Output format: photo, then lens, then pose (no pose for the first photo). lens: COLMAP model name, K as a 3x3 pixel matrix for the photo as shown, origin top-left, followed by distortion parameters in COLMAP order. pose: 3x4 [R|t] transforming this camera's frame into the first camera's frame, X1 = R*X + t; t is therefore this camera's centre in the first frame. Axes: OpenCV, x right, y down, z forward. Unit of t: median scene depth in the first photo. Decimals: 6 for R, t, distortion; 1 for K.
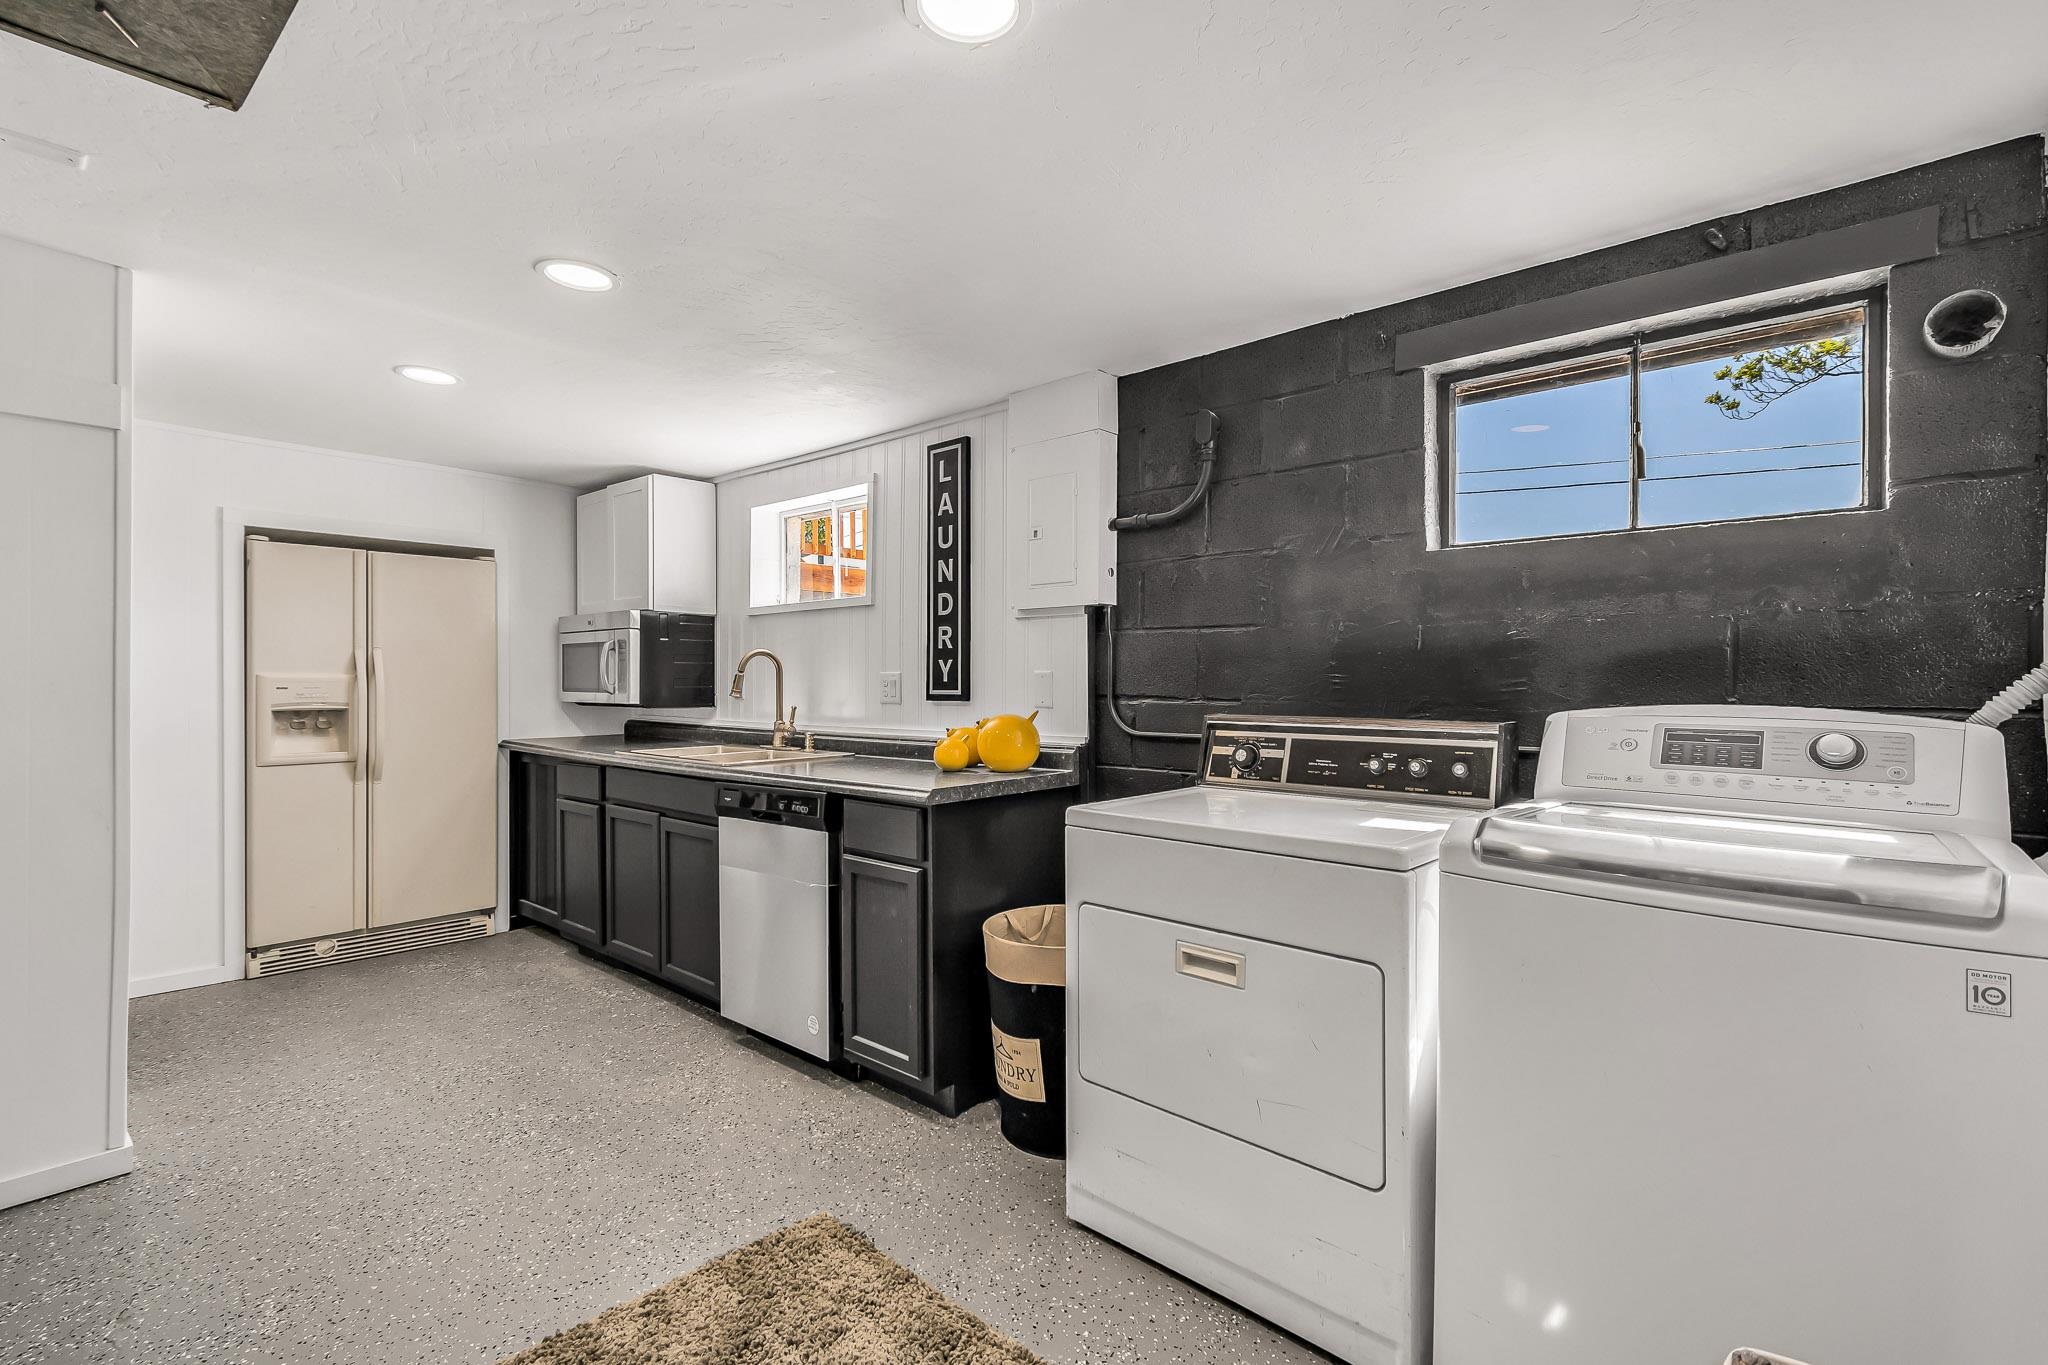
lens RADIAL K [[926.6, 0, 1024.2], [0, 926.6, 677.3], [0, 0, 1]] dist [-0.000446, -0.000016]
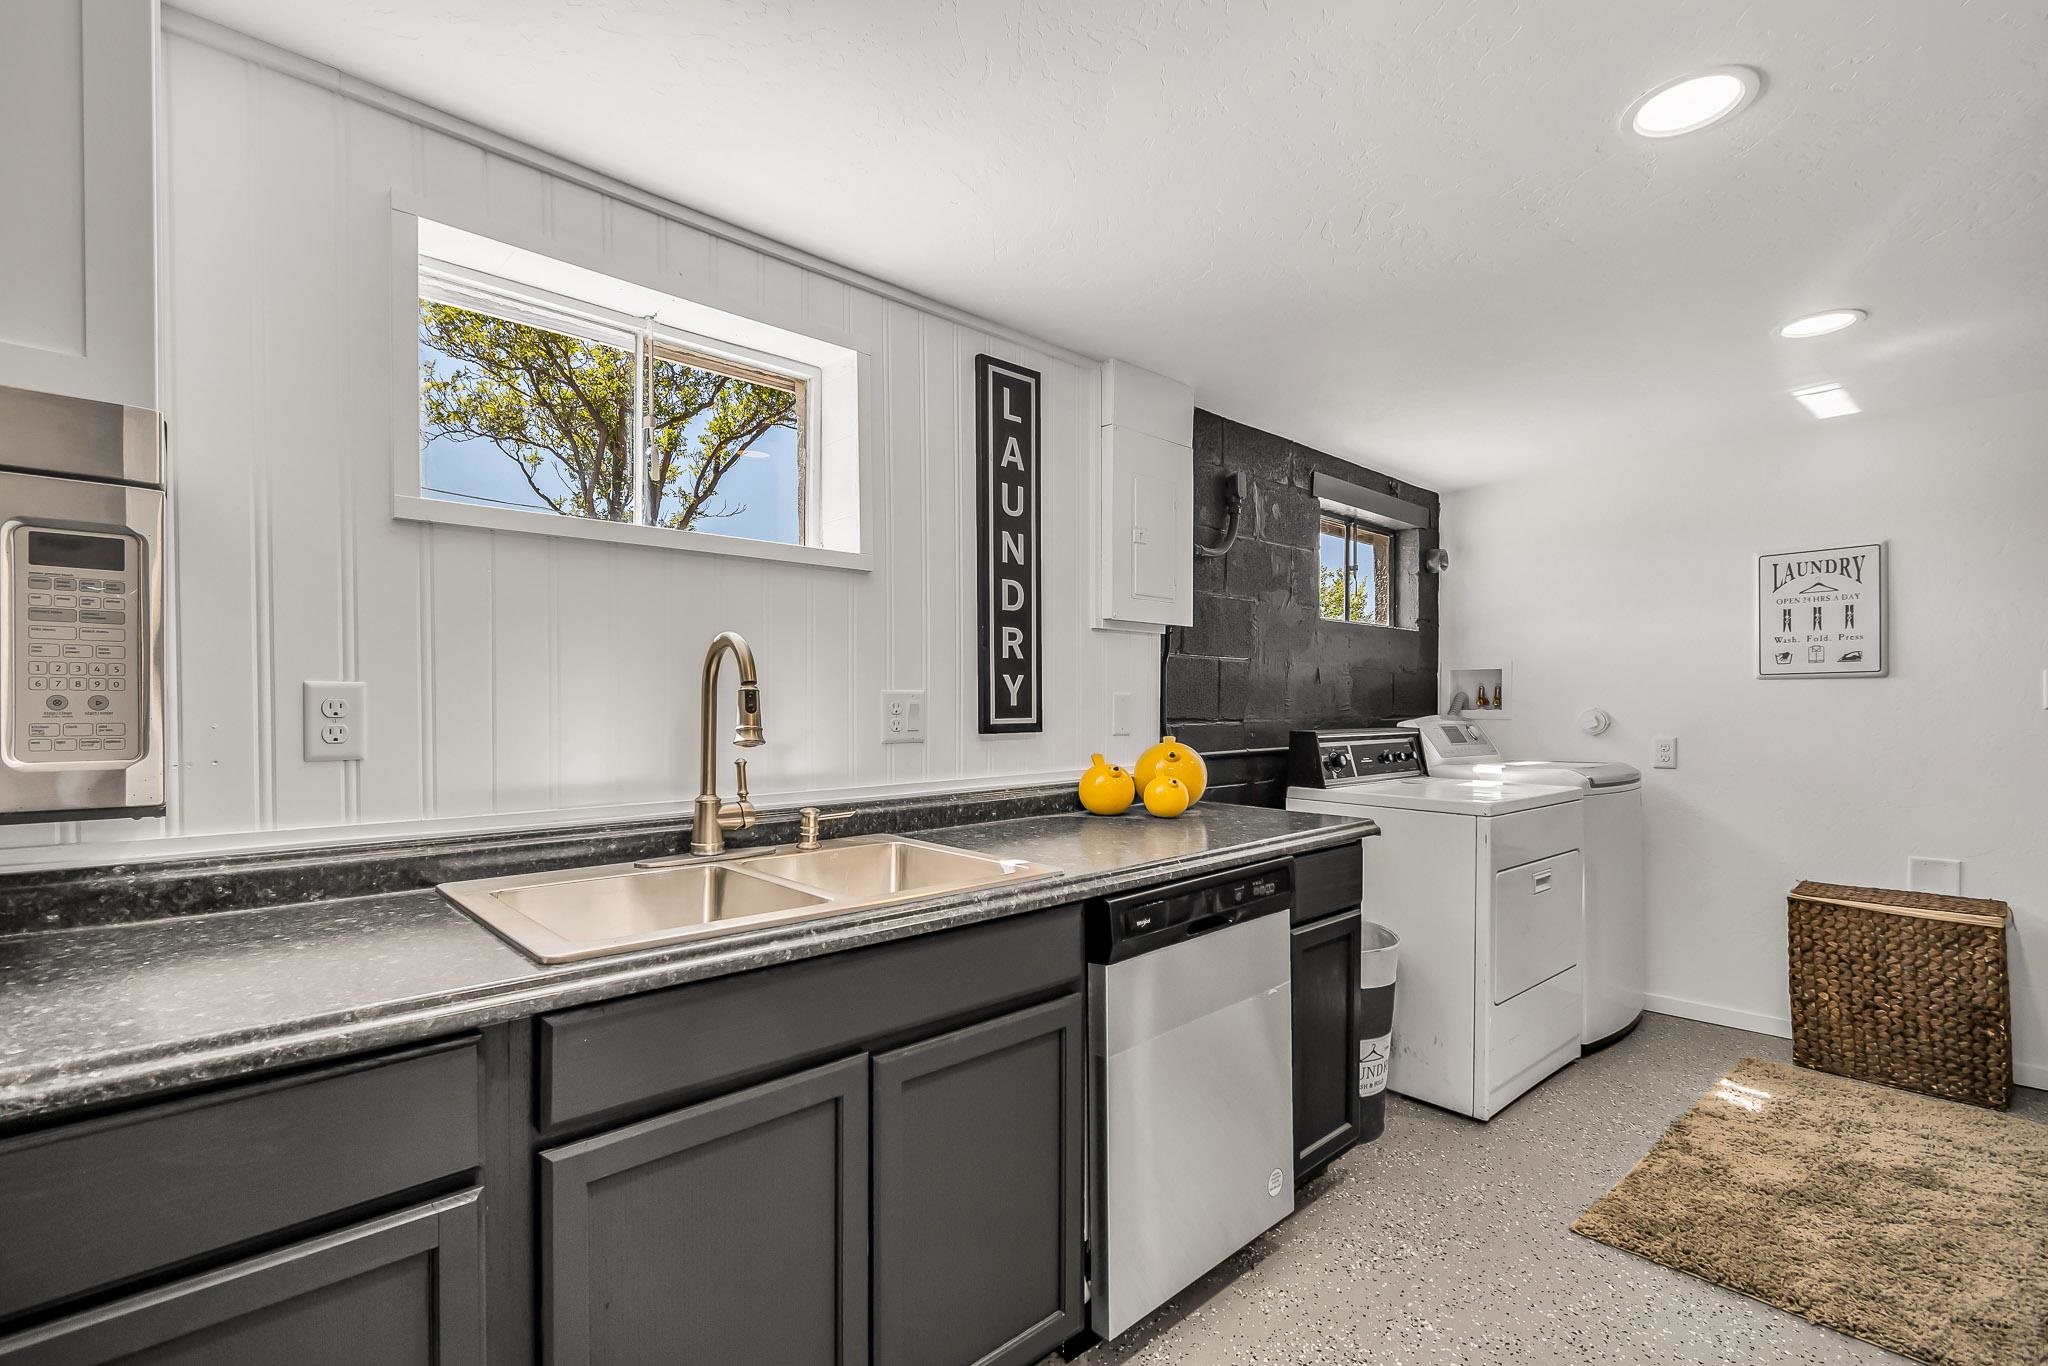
lens RADIAL K [[926.6, 0, 1007.8], [0, 926.6, 717.9], [0, 0, 1]] dist [-0.000446, -0.000016]
pose [[0.109519, -0.014221, 0.993883, -0.788209], [-0.001655, 0.999894, 0.014489, 0.003694], [-0.993983, -0.003232, 0.109484, 0.926196]]
